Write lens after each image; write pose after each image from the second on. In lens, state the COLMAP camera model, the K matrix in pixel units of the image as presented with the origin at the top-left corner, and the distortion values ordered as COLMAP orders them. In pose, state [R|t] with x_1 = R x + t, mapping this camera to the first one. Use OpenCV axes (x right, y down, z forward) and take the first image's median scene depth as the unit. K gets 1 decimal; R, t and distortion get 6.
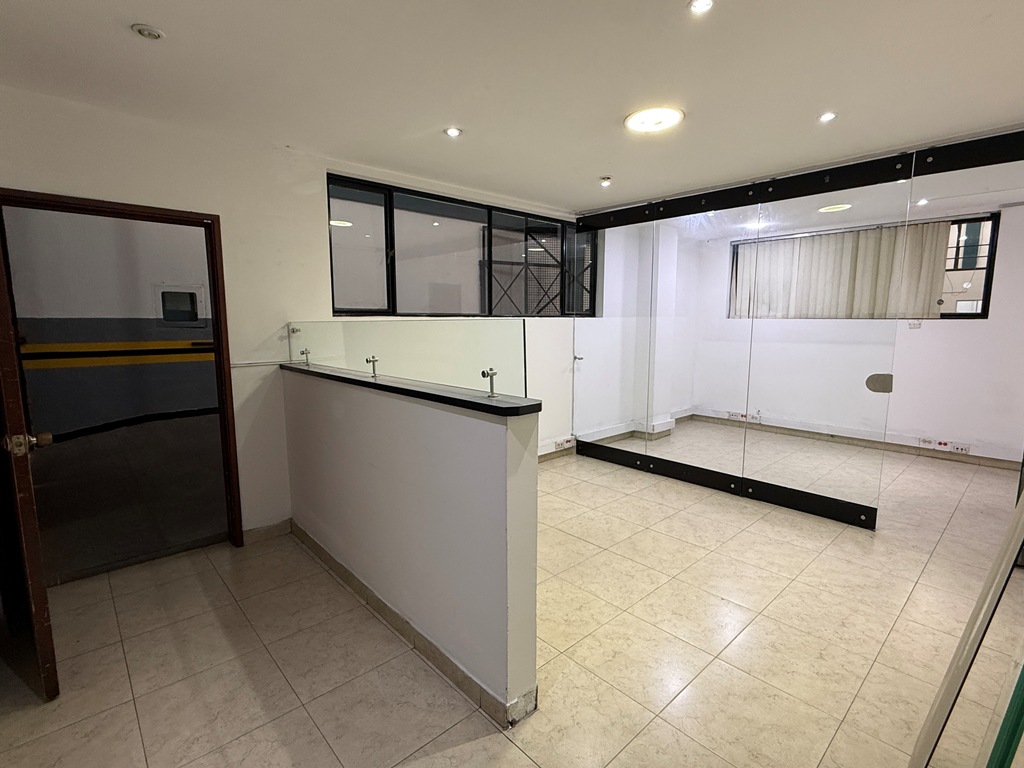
lens RADIAL K [[502.7, 0, 506.8], [0, 502.7, 388.5], [0, 0, 1]] dist [0.003009, -0.001700]
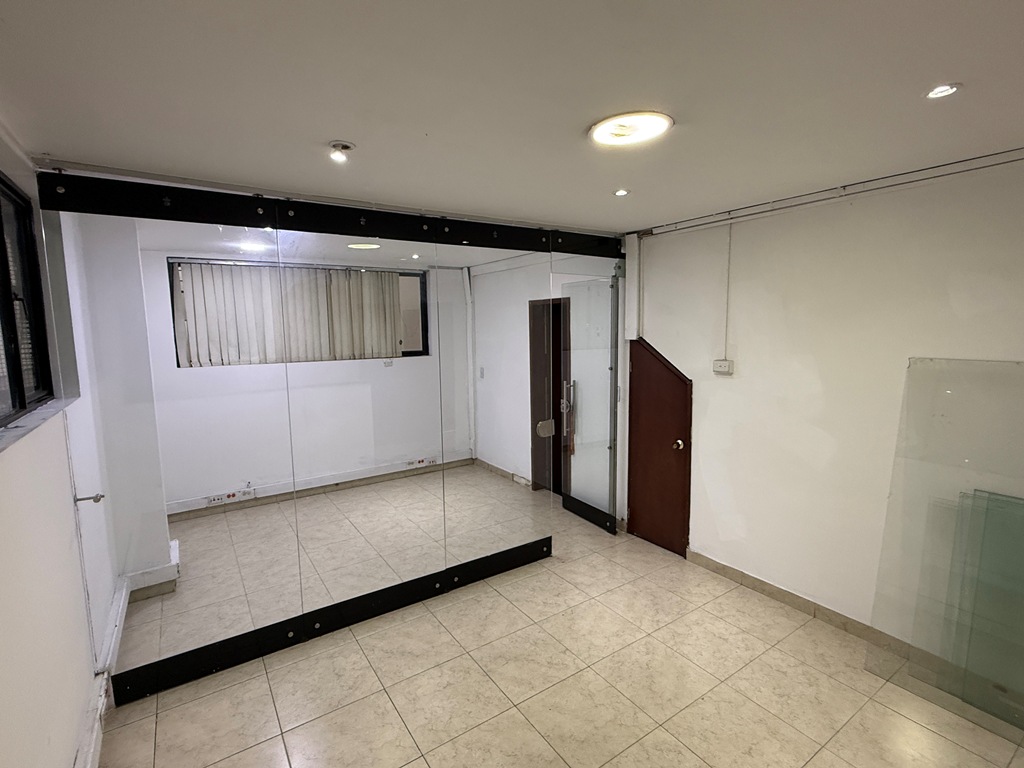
lens RADIAL K [[502.7, 0, 510.2], [0, 502.7, 380.2], [0, 0, 1]] dist [0.003009, -0.001700]
pose [[0.131052, -0.114014, 0.984797, -0.230349], [0.152060, 0.983922, 0.093677, -0.148425], [-0.979644, 0.137472, 0.146282, 0.571103]]
